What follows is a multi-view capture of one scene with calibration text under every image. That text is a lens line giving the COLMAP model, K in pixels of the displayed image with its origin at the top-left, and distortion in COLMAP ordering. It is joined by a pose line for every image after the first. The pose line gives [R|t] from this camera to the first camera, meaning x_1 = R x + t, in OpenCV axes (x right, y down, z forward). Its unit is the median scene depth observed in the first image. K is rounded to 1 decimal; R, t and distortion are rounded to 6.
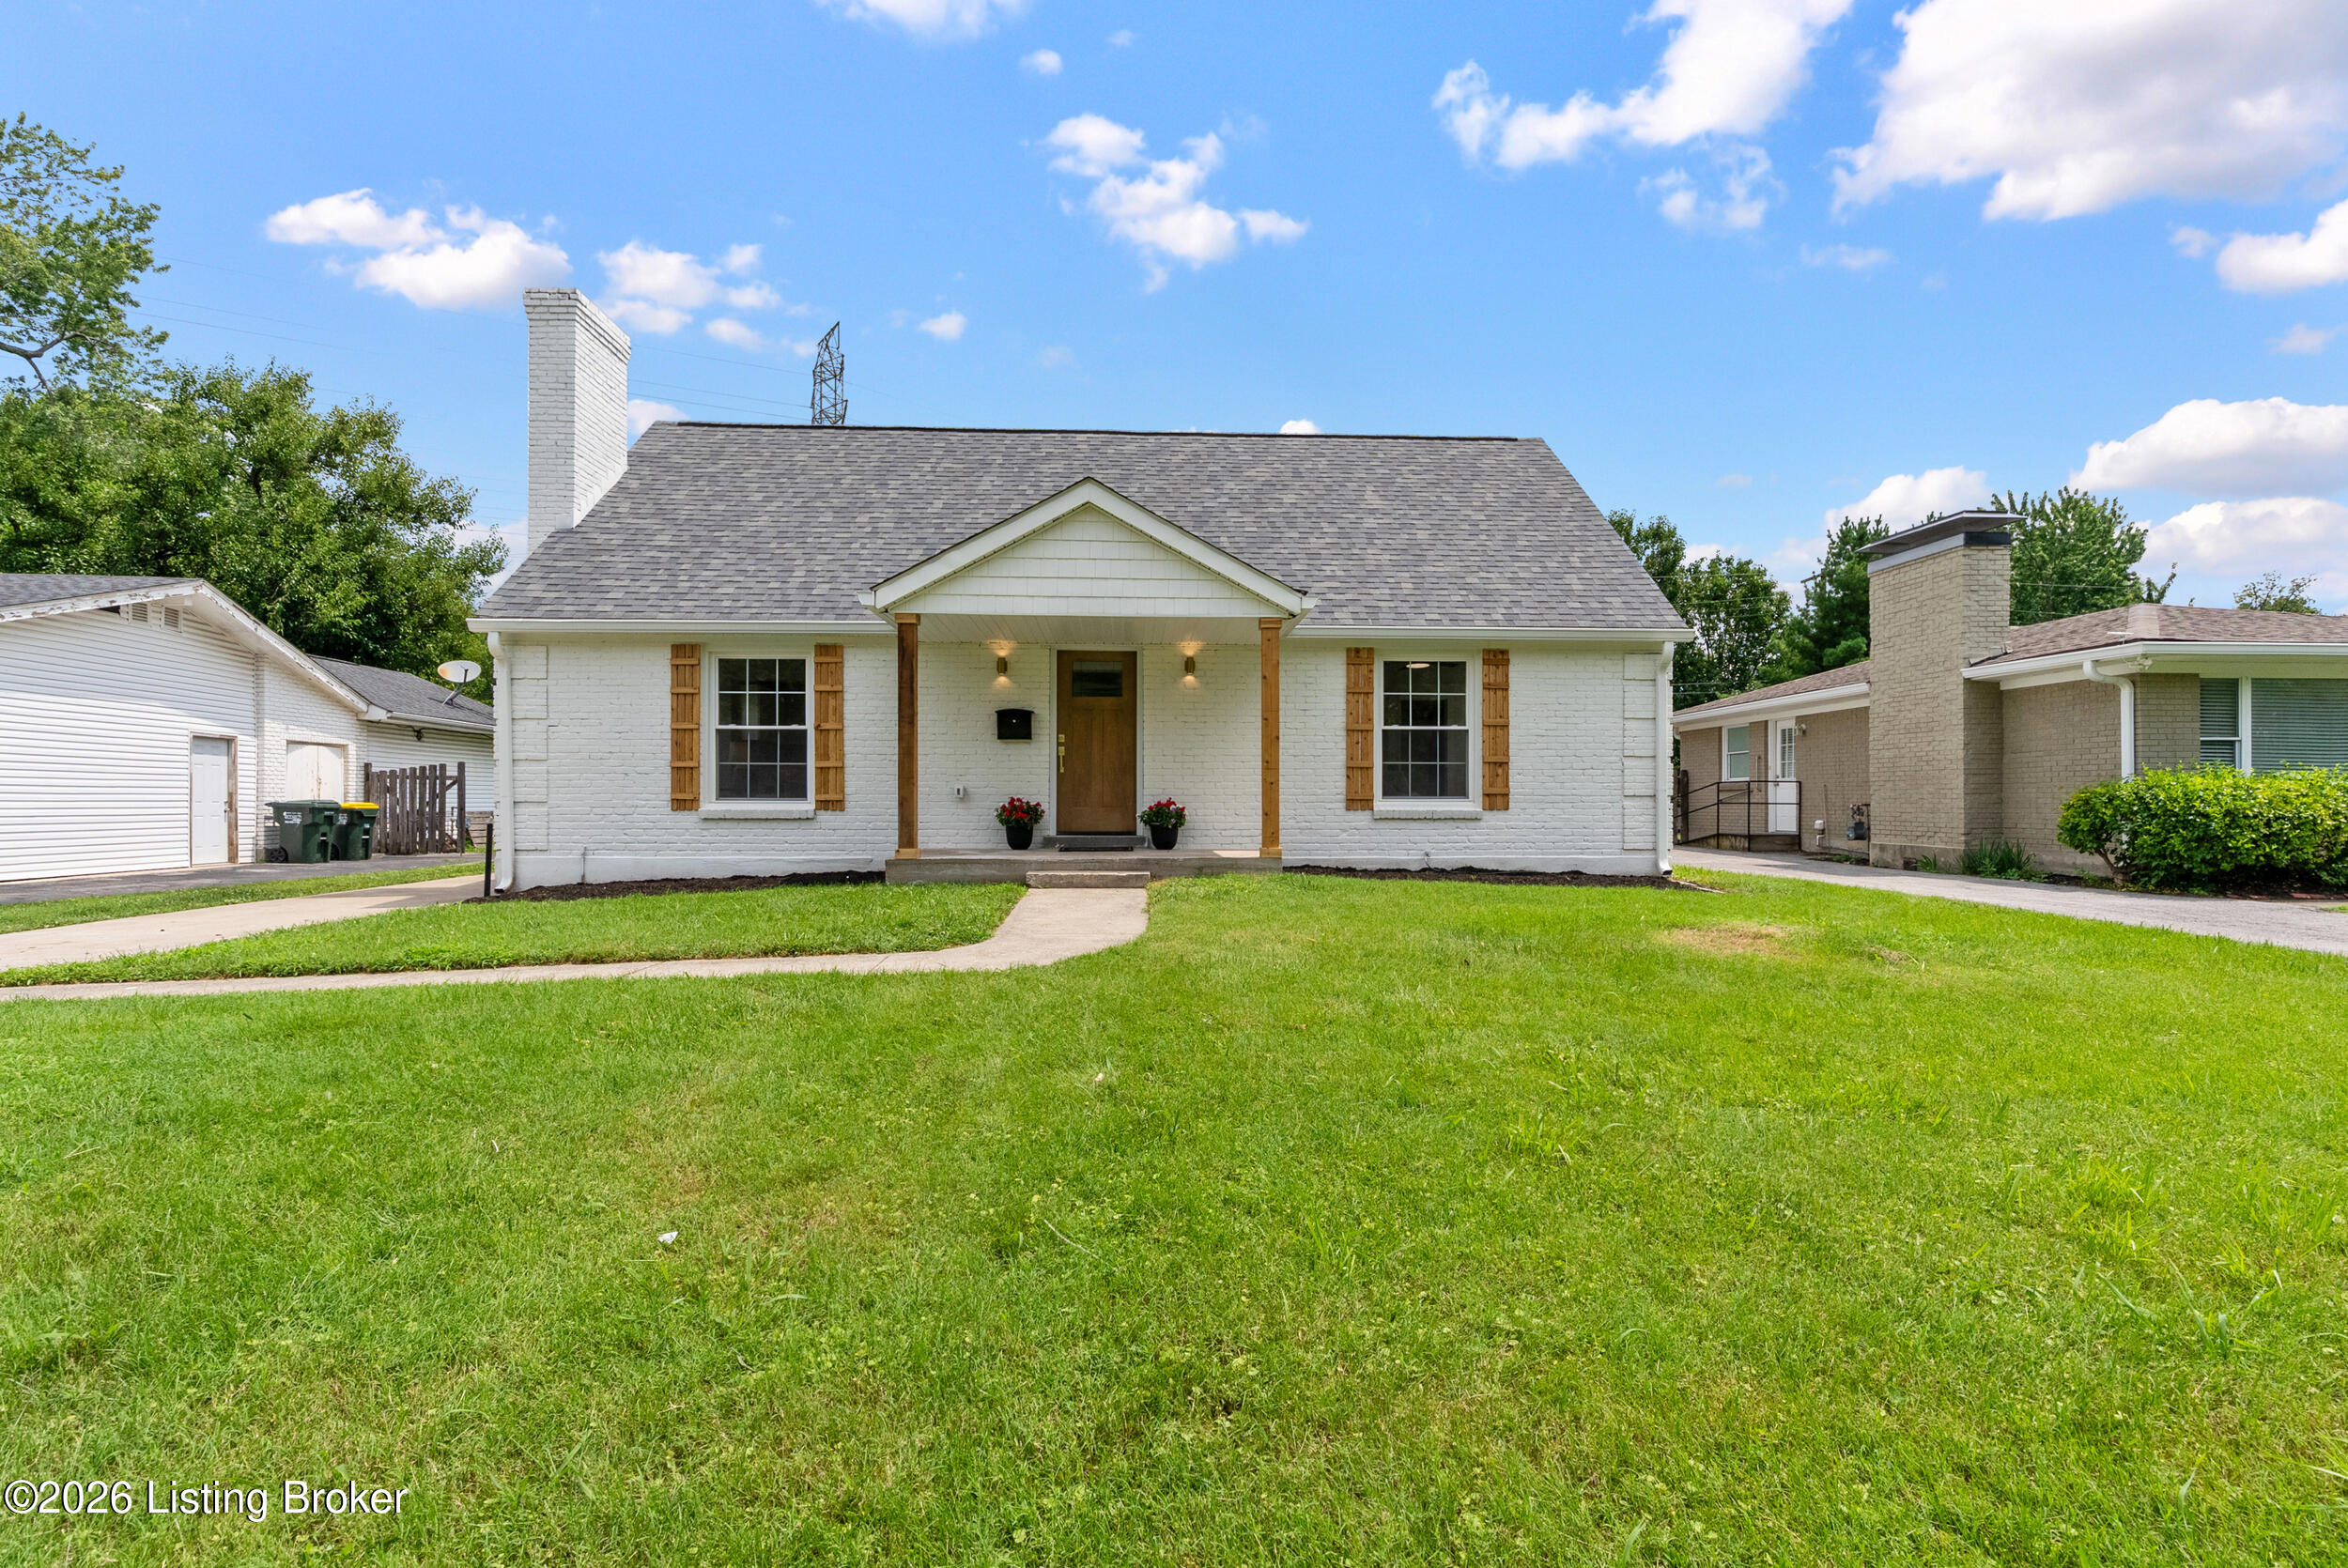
lens RADIAL K [[1066.5, 0, 1182.6], [0, 1066.5, 799.2], [0, 0, 1]] dist [-0.009915, 0.004303]
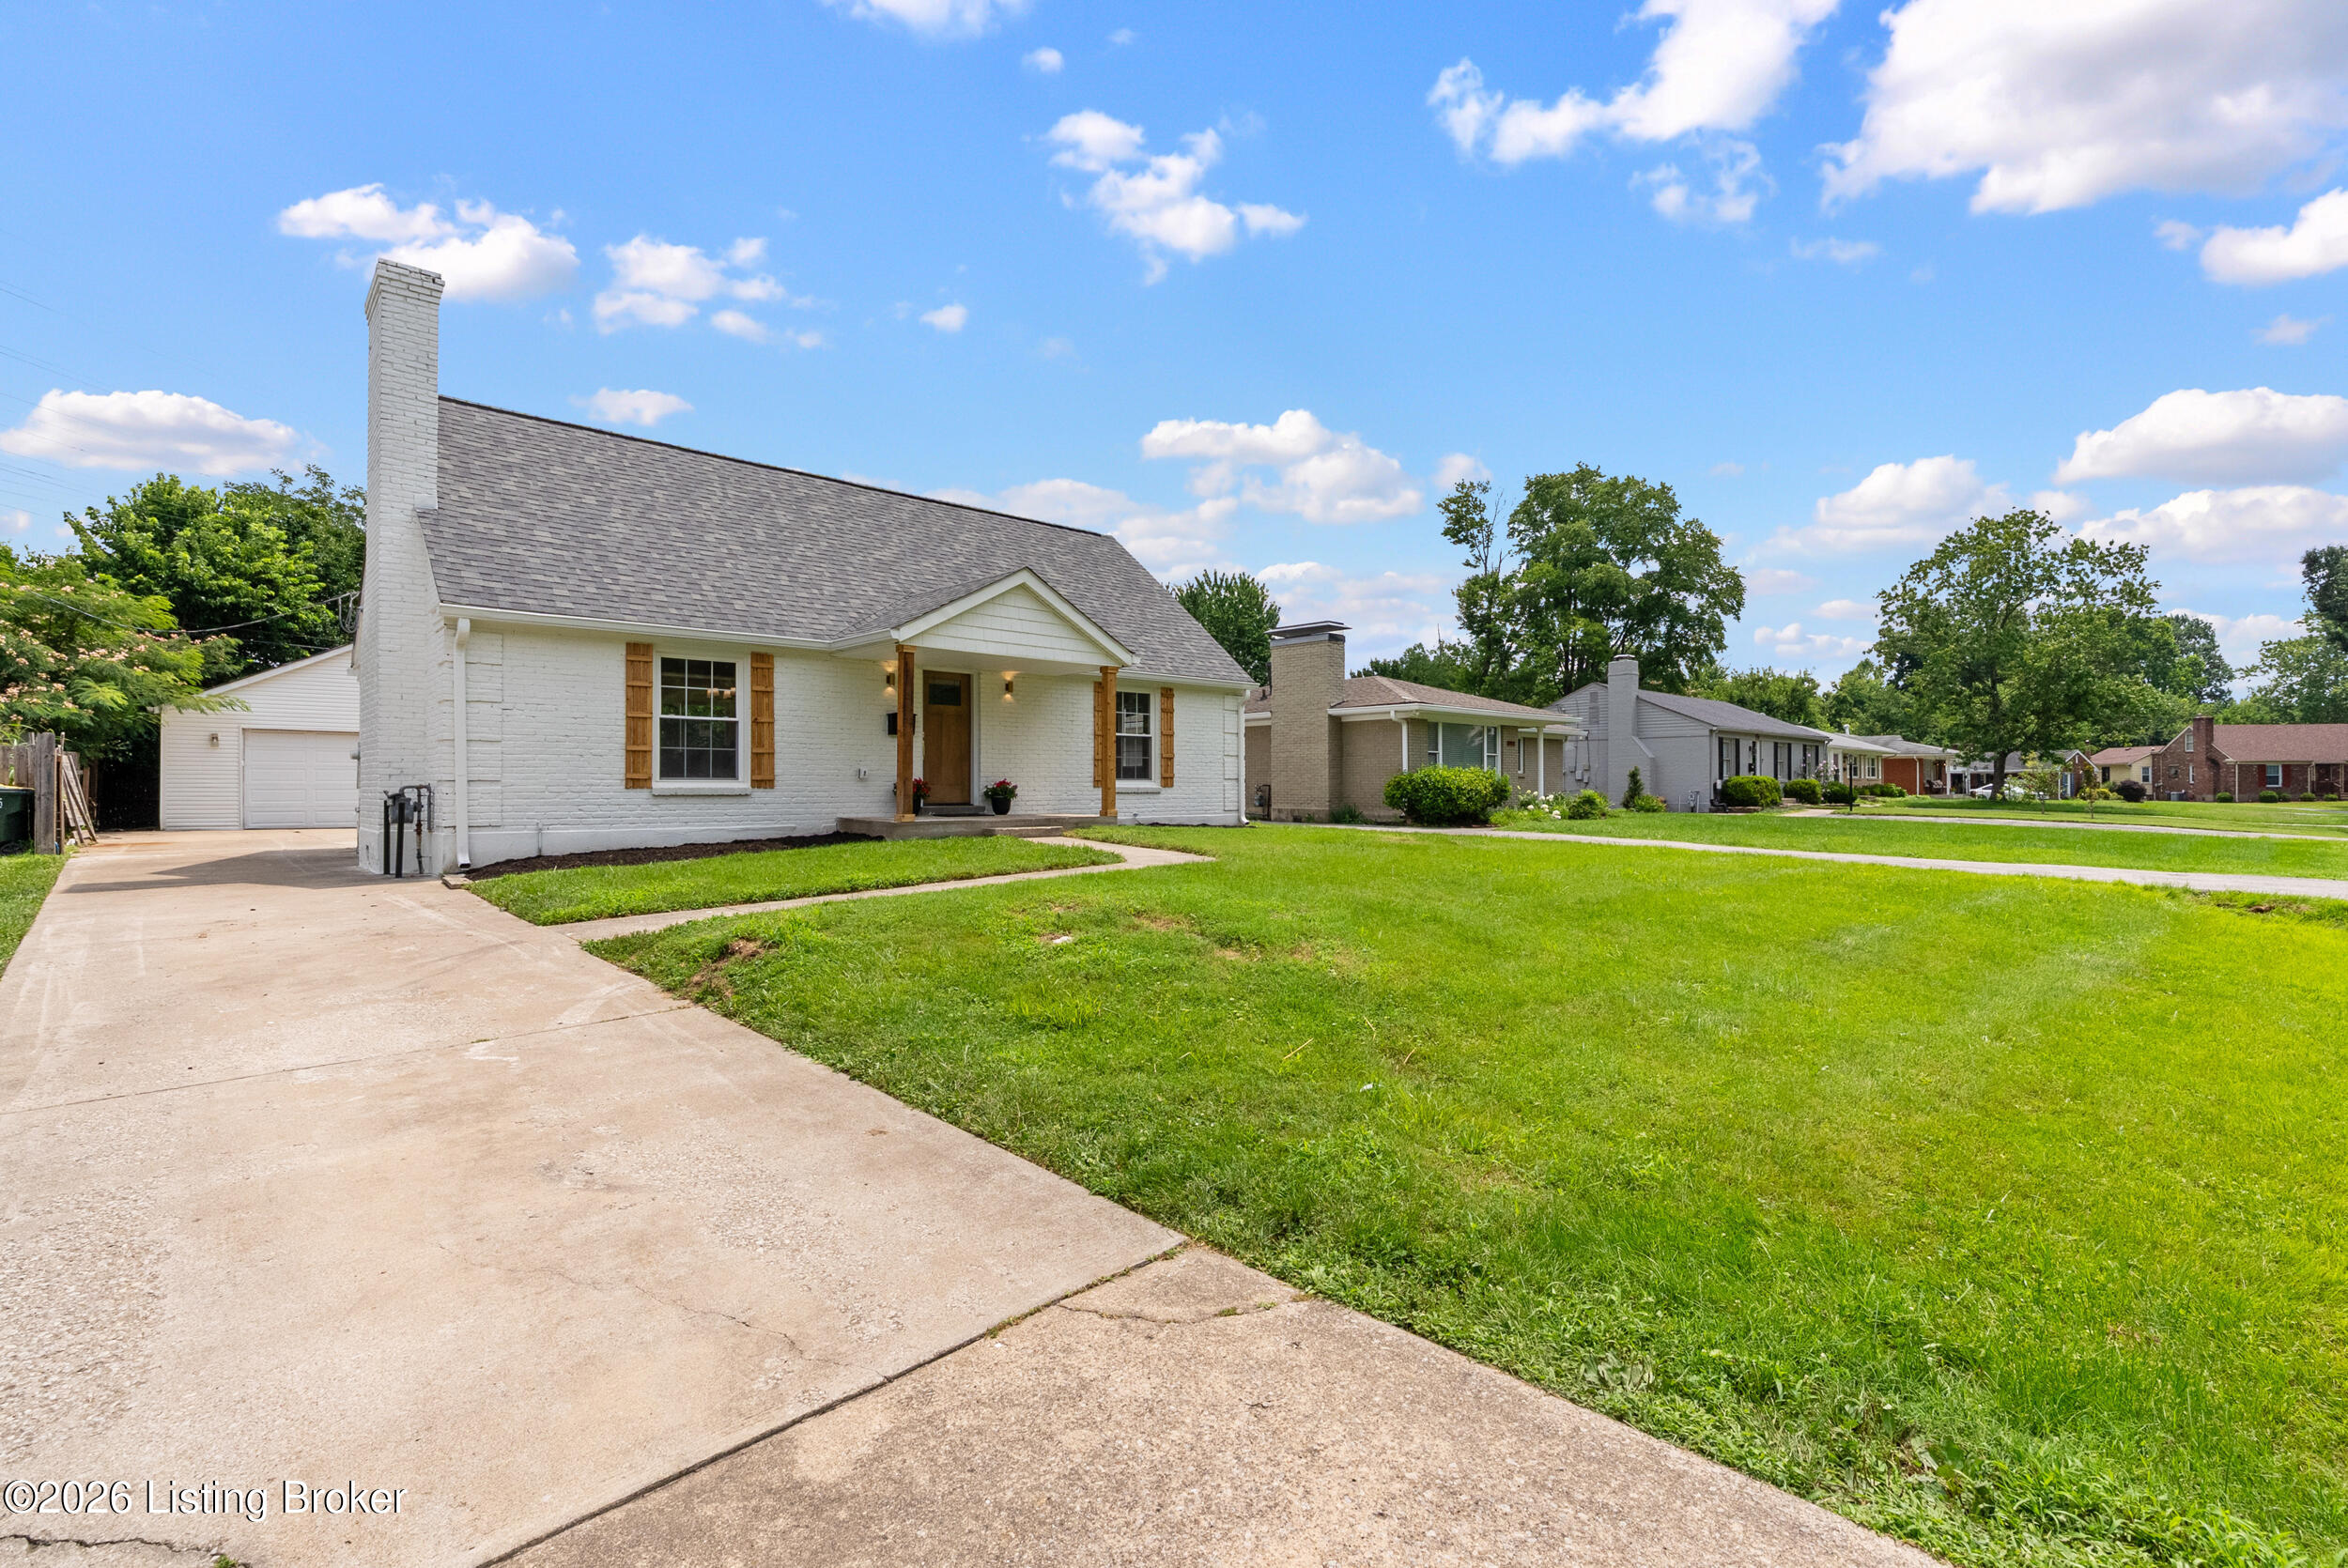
lens RADIAL K [[1066.5, 0, 1174.4], [0, 1066.5, 777.1], [0, 0, 1]] dist [-0.009915, 0.004303]
pose [[0.758378, 0.004503, 0.651800, -0.764368], [-0.001184, 0.999984, -0.005531, 0.004048], [-0.651815, 0.003423, 0.758371, -0.239965]]
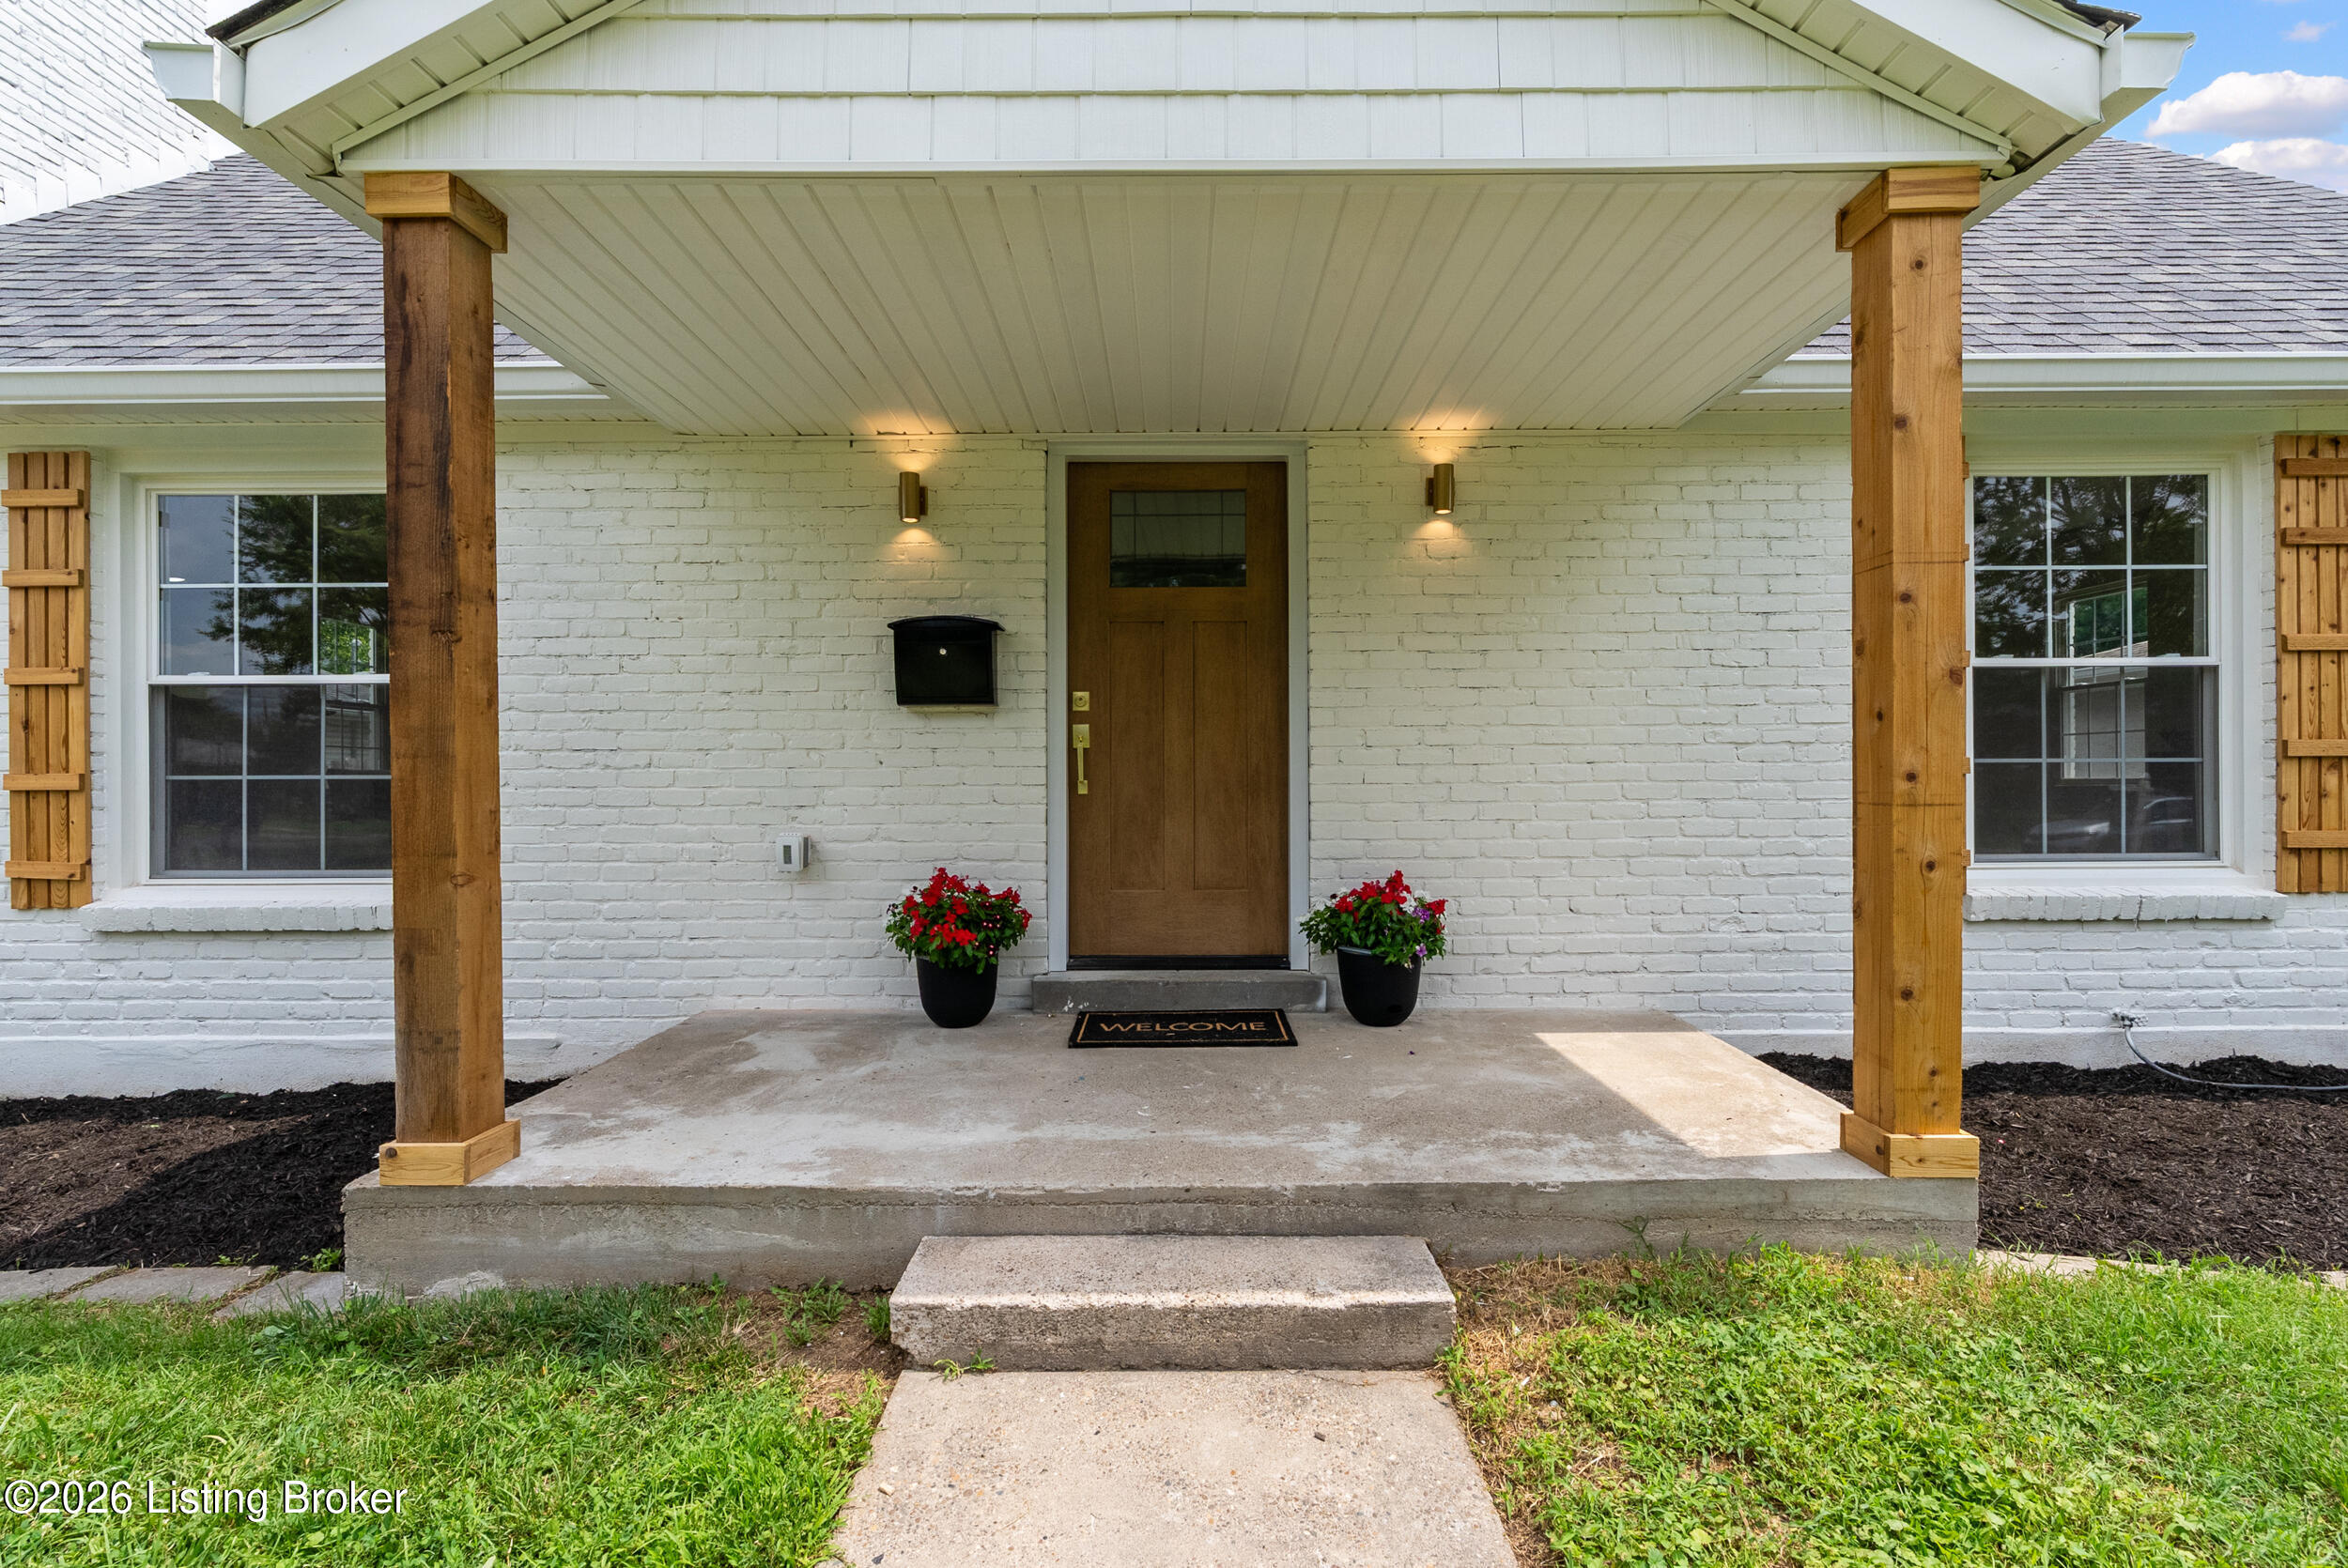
lens RADIAL K [[1066.5, 0, 1186.1], [0, 1066.5, 784.8], [0, 0, 1]] dist [-0.009915, 0.004303]
pose [[0.999025, -0.006687, -0.043647, -0.062713], [0.006855, 0.999970, 0.003684, -0.030043], [0.043621, -0.003980, 0.999040, 0.644909]]
